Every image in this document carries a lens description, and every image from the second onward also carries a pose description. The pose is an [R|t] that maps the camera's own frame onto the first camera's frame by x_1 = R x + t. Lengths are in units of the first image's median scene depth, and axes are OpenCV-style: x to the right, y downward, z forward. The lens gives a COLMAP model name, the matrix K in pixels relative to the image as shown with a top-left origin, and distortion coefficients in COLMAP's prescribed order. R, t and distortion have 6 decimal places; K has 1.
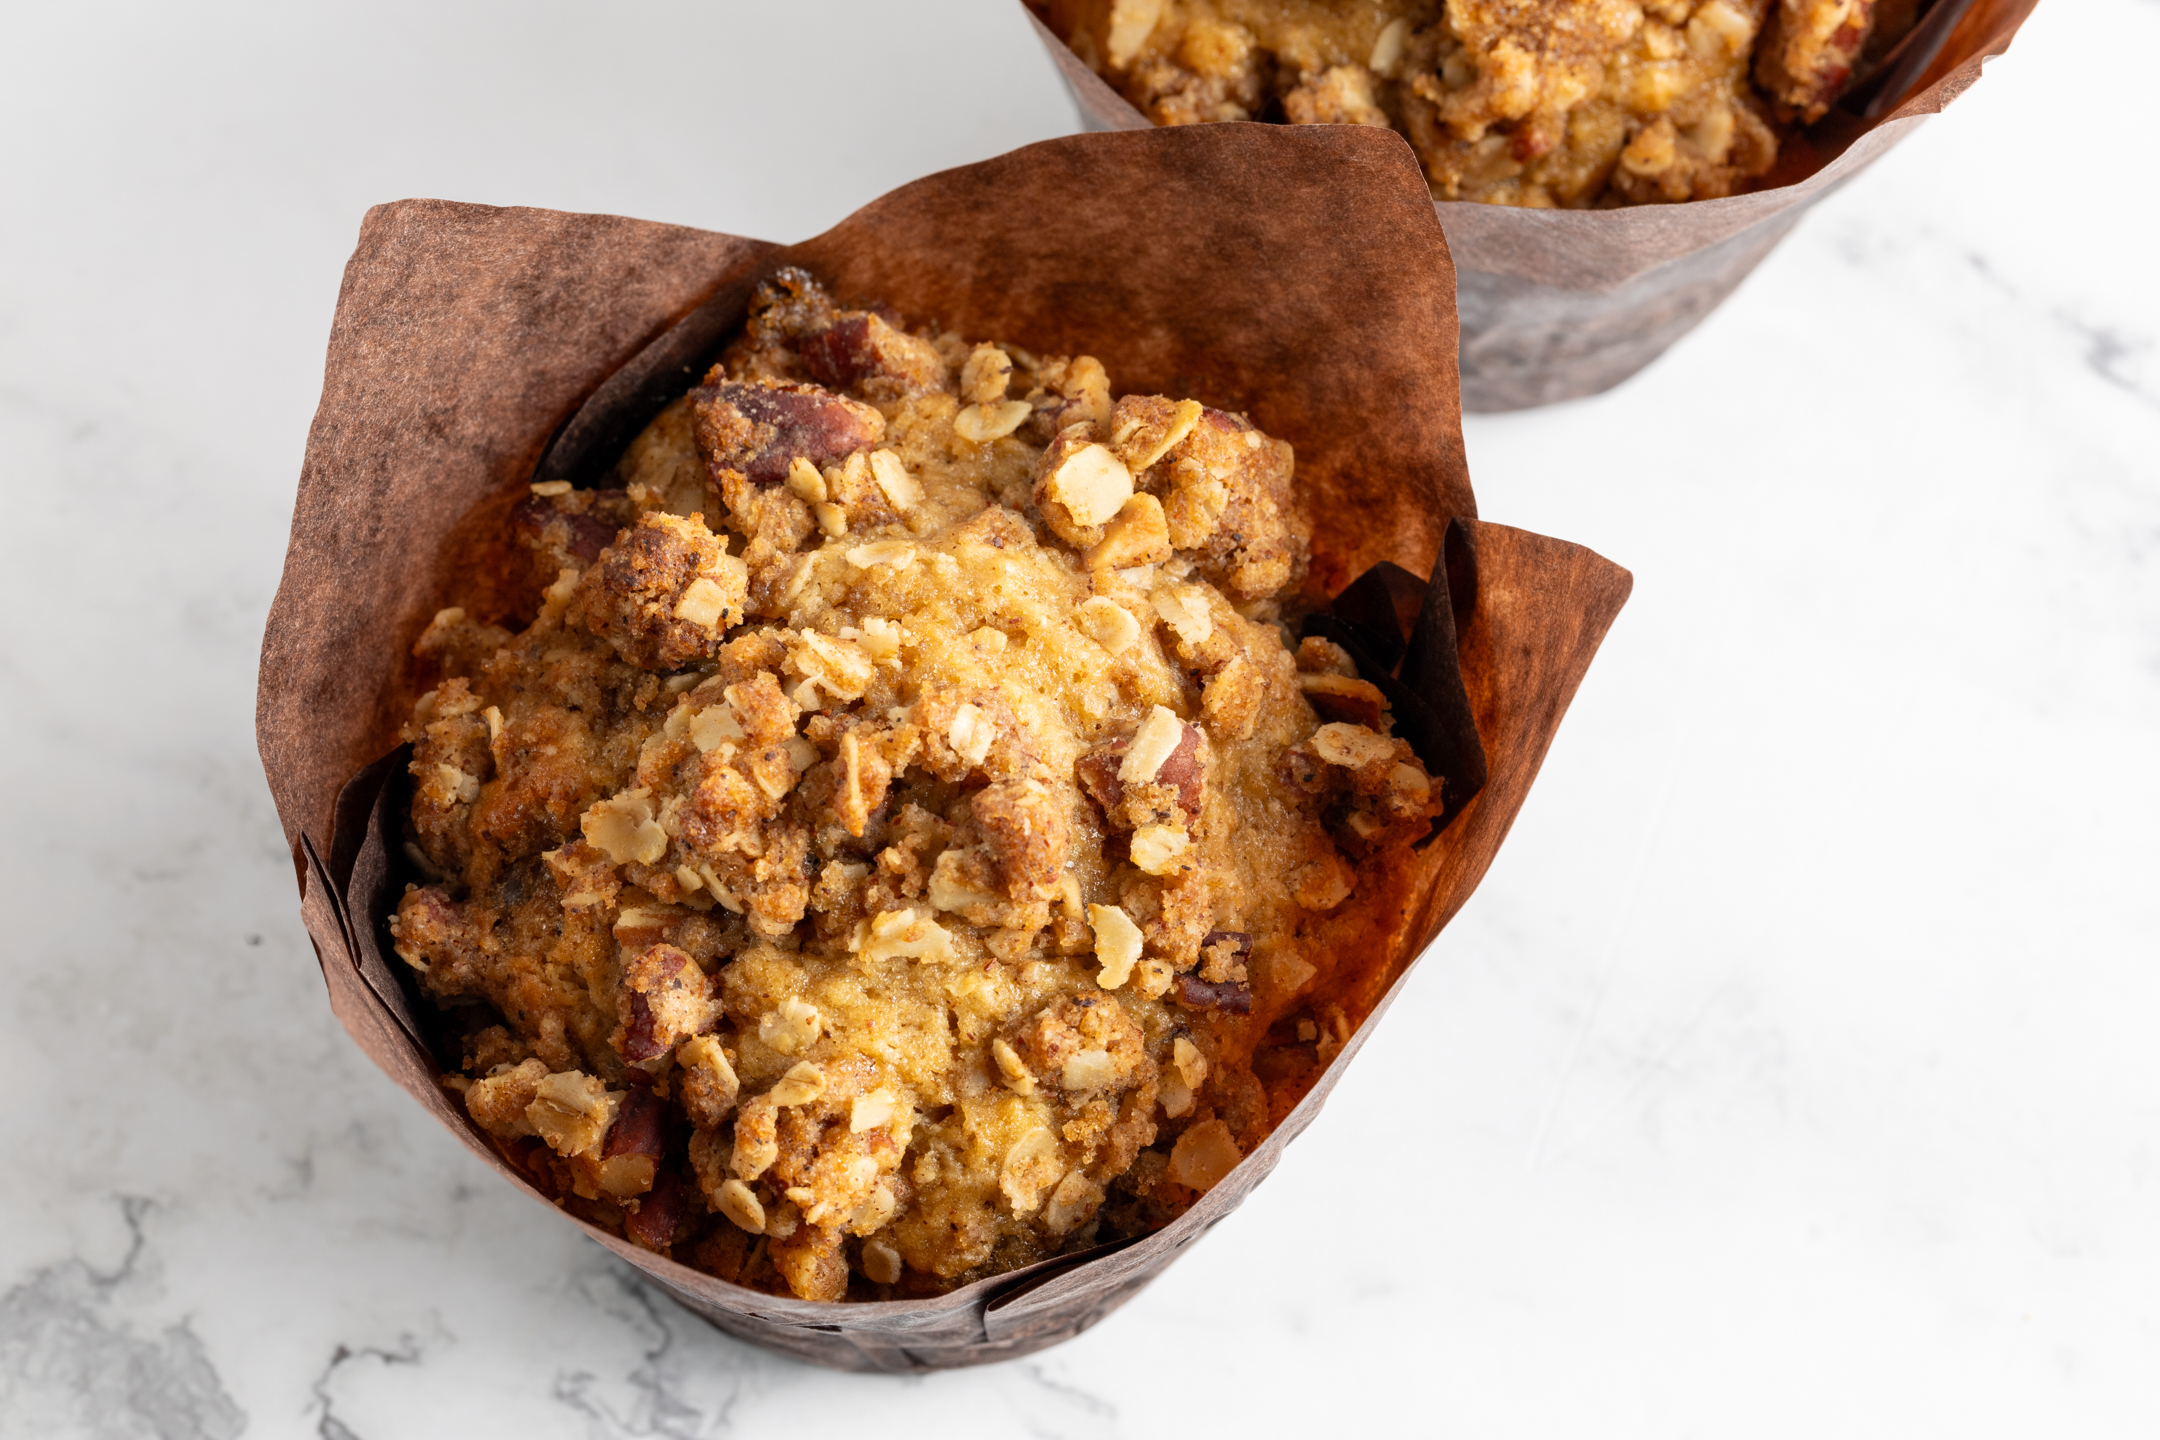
lens RADIAL K [[7463.7, 0, 1080.0], [0, 7463.7, 720.0], [0, 0, 1]] dist [-0.066015, 1.927227]
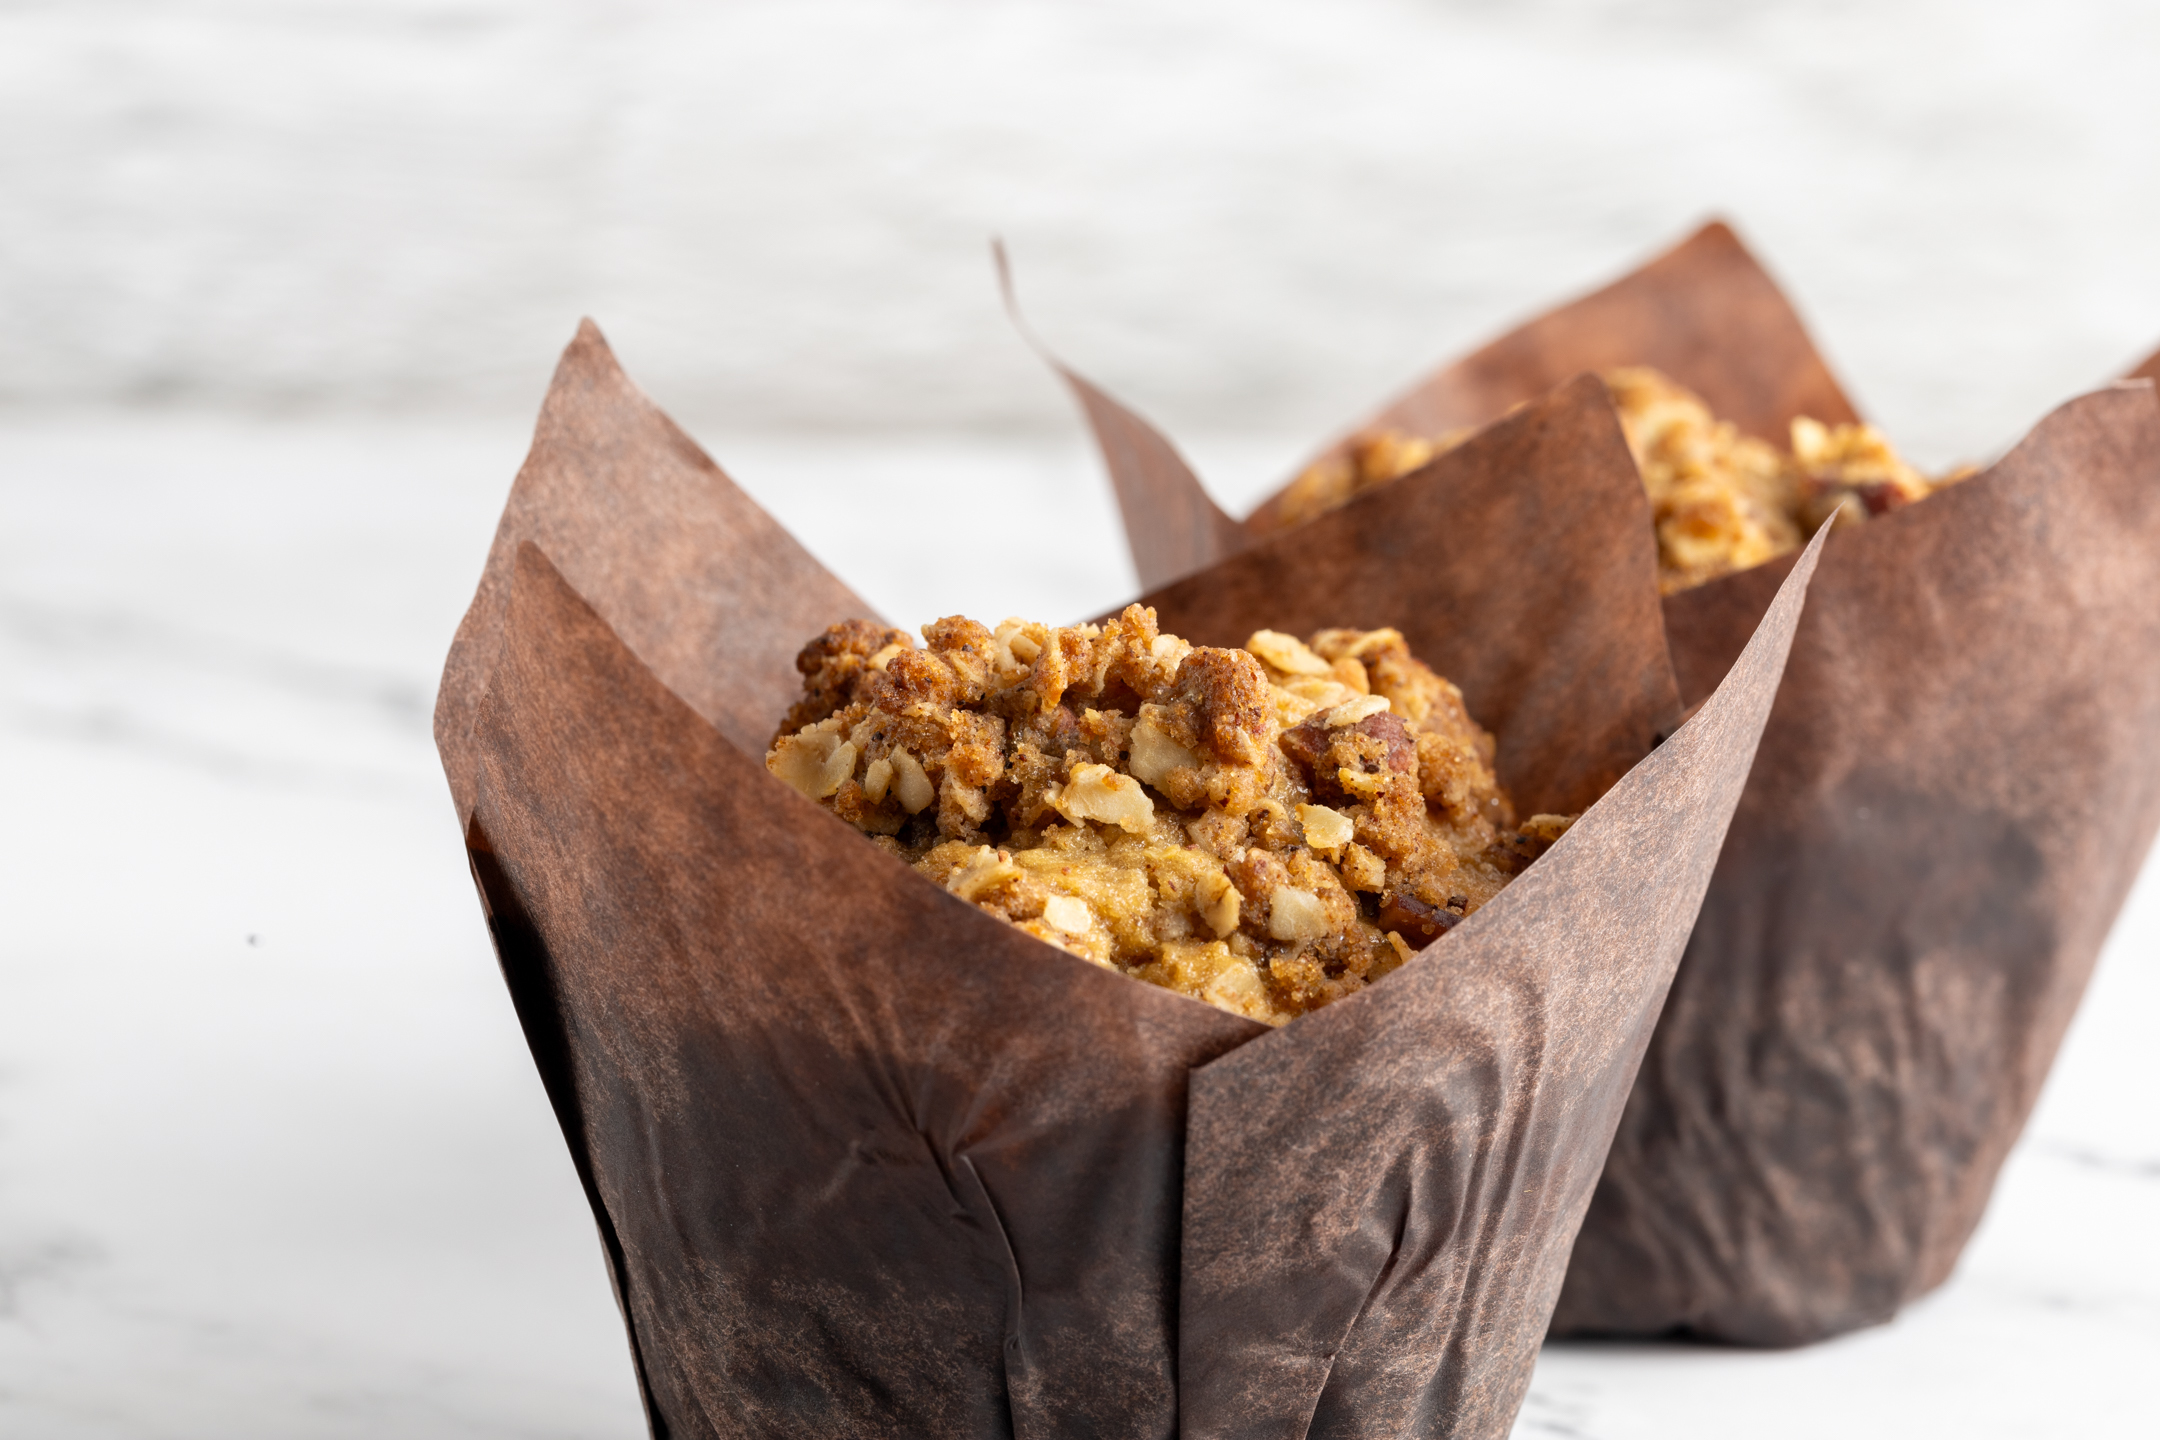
lens RADIAL K [[7463.7, 0, 1080.0], [0, 7463.7, 720.0], [0, 0, 1]] dist [-0.066015, 1.927227]
pose [[0.999918, 0.010302, -0.007646, -0.019232], [-0.012465, 0.639178, -0.768958, 0.749872], [-0.003034, 0.768990, 0.639254, 0.382698]]
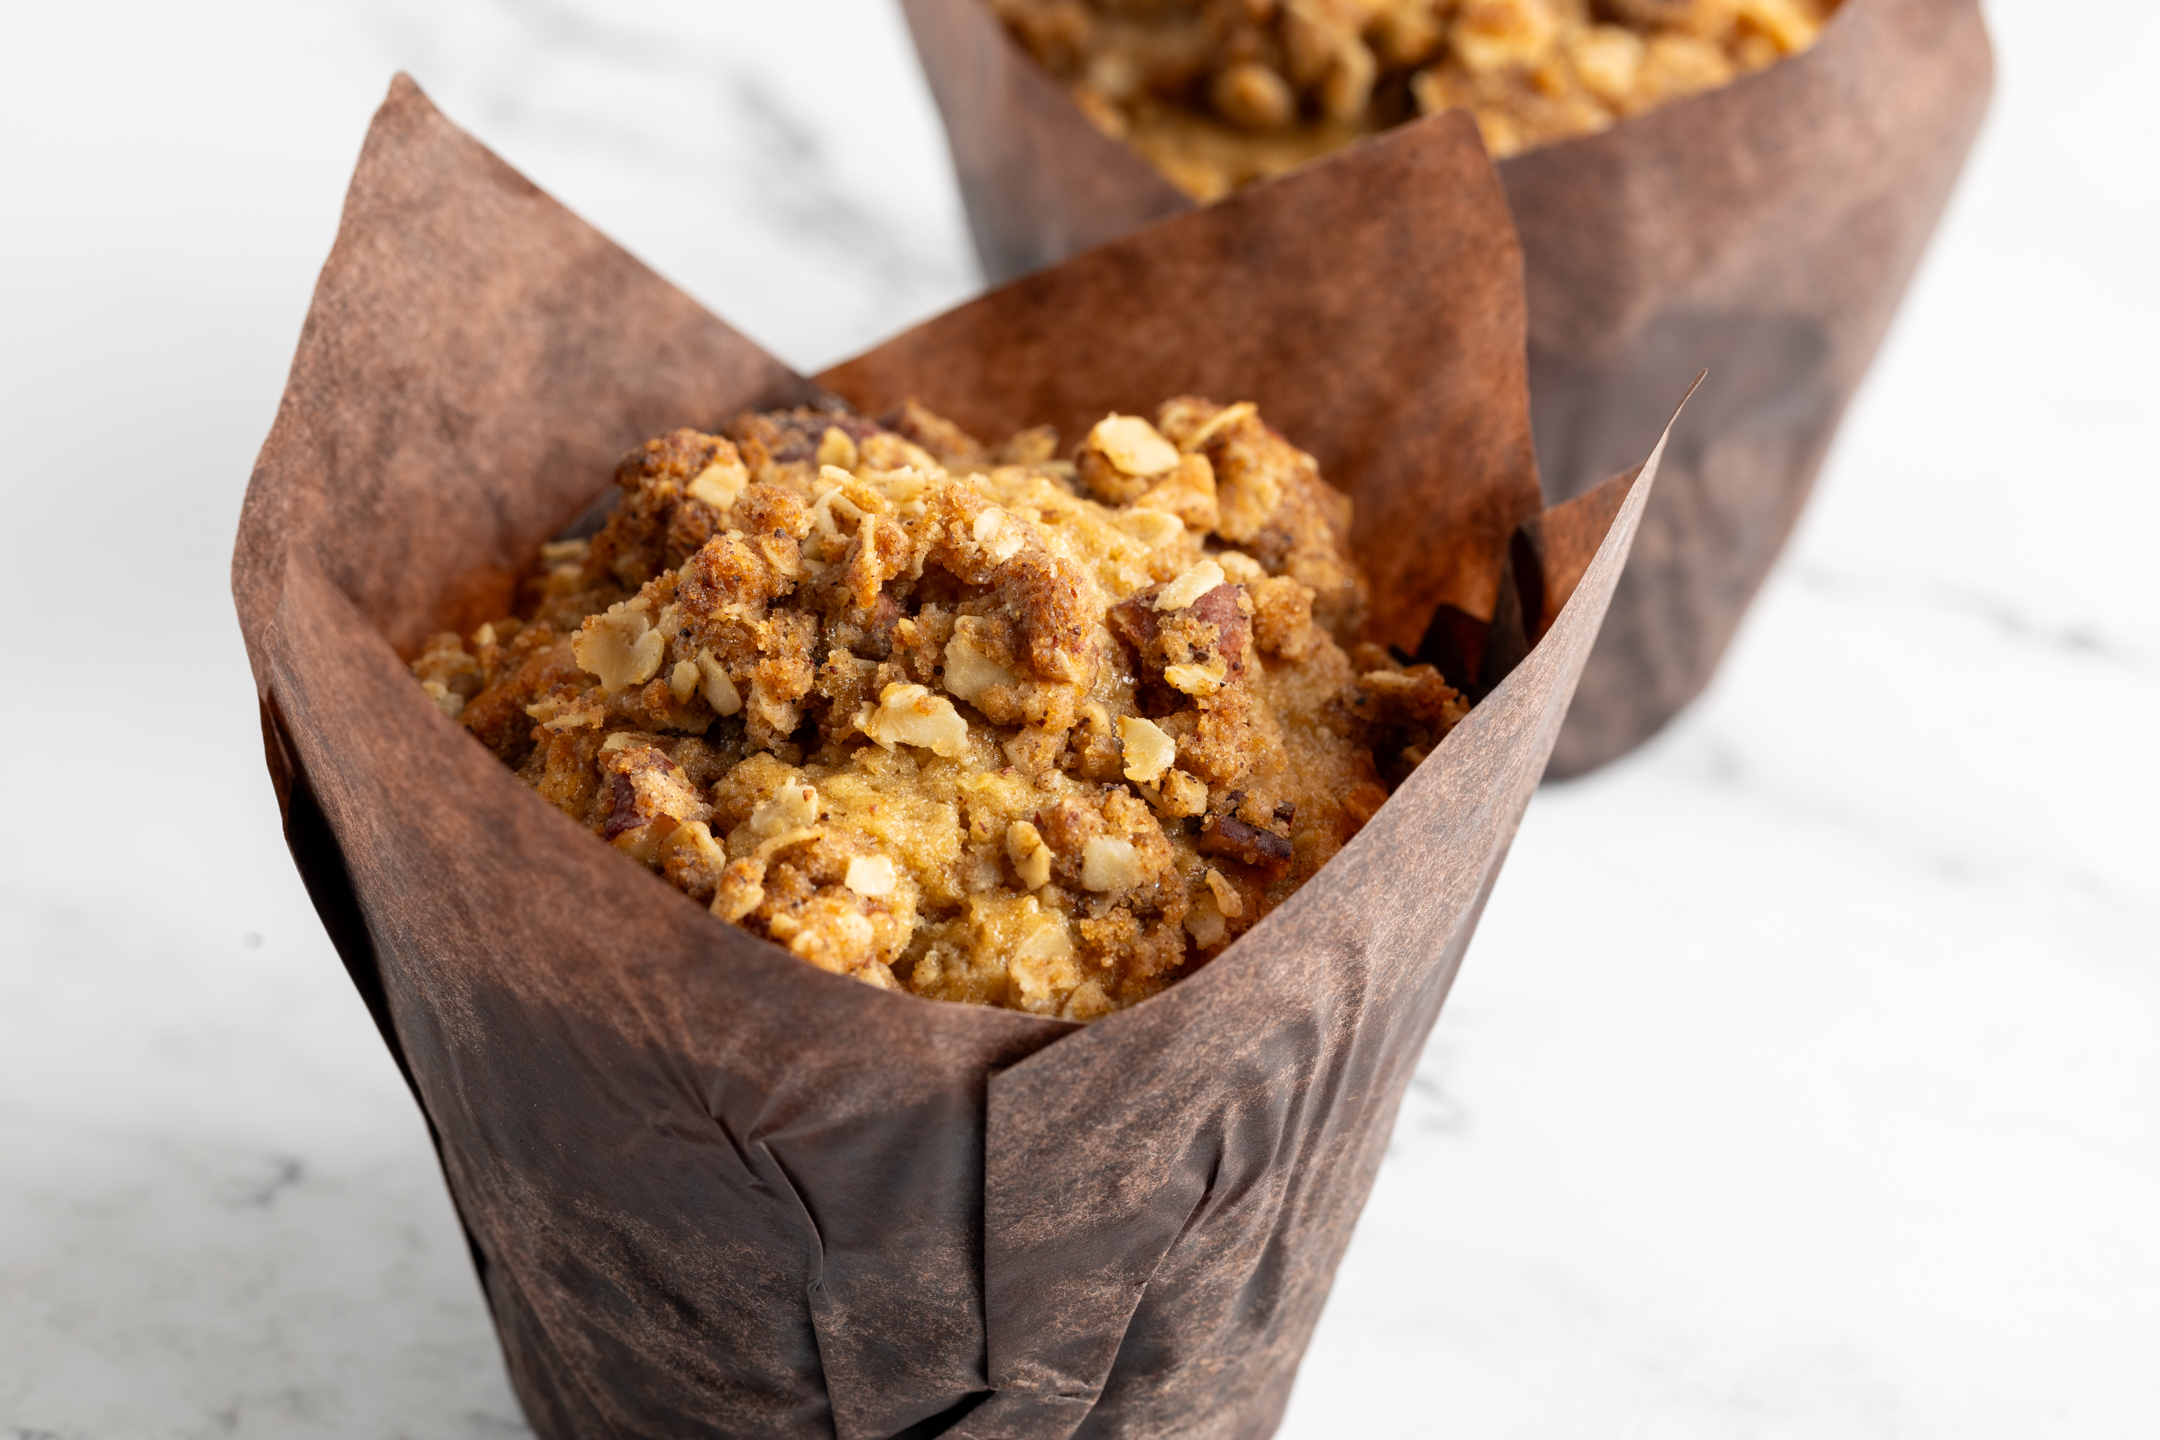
lens RADIAL K [[7463.7, 0, 1080.0], [0, 7463.7, 720.0], [0, 0, 1]] dist [-0.066015, 1.927227]
pose [[0.999338, 0.026735, -0.024659, 0.019142], [-0.035944, 0.829528, -0.557308, 0.535835], [0.005556, 0.557826, 0.829940, 0.238991]]
